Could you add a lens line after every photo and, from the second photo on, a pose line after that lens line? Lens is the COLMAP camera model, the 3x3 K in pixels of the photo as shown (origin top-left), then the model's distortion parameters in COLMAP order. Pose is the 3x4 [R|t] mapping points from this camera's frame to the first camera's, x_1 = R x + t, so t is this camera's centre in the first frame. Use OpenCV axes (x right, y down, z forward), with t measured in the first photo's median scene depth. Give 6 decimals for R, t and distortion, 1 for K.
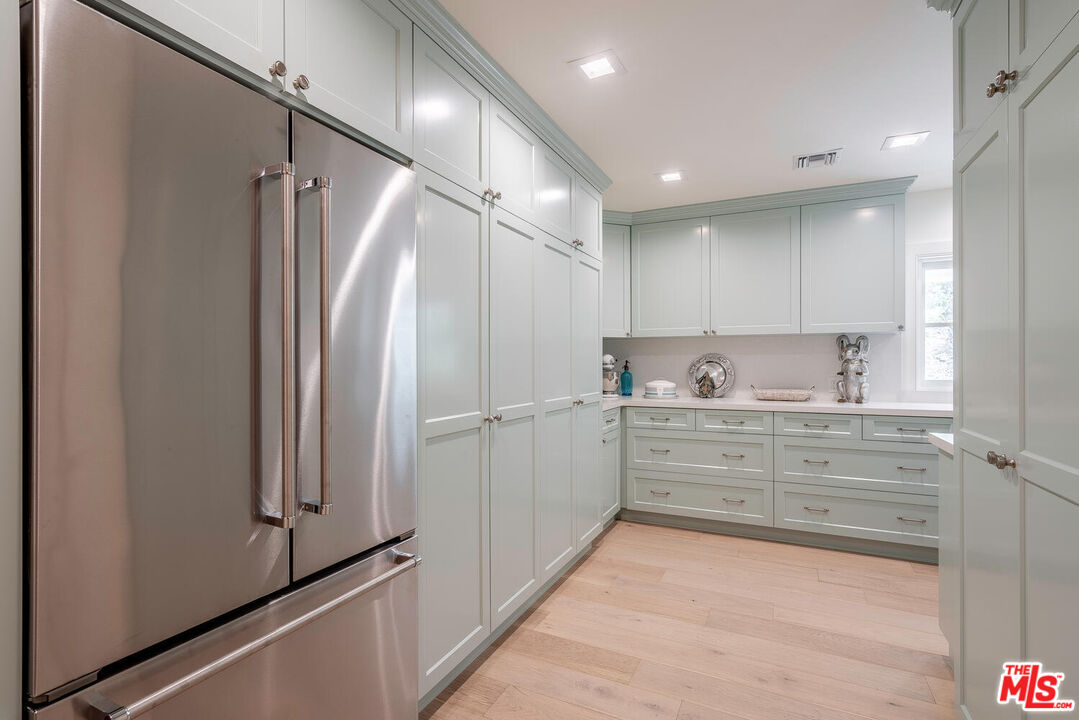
lens RADIAL K [[496.9, 0, 538.0], [0, 496.9, 362.0], [0, 0, 1]] dist [0.000118, 0.000871]
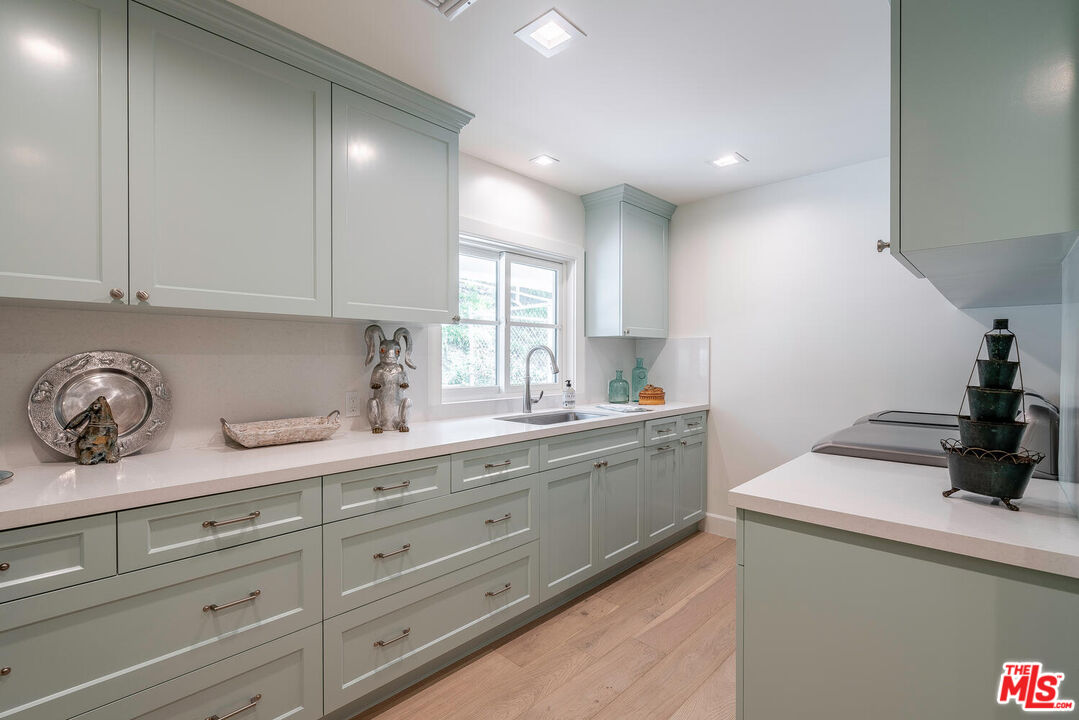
lens RADIAL K [[496.9, 0, 531.8], [0, 496.9, 359.2], [0, 0, 1]] dist [0.000118, 0.000871]
pose [[0.301335, -0.006230, 0.953498, 0.074774], [-0.004761, 0.999956, 0.008039, -0.016861], [-0.953507, -0.006962, 0.301292, 0.630306]]
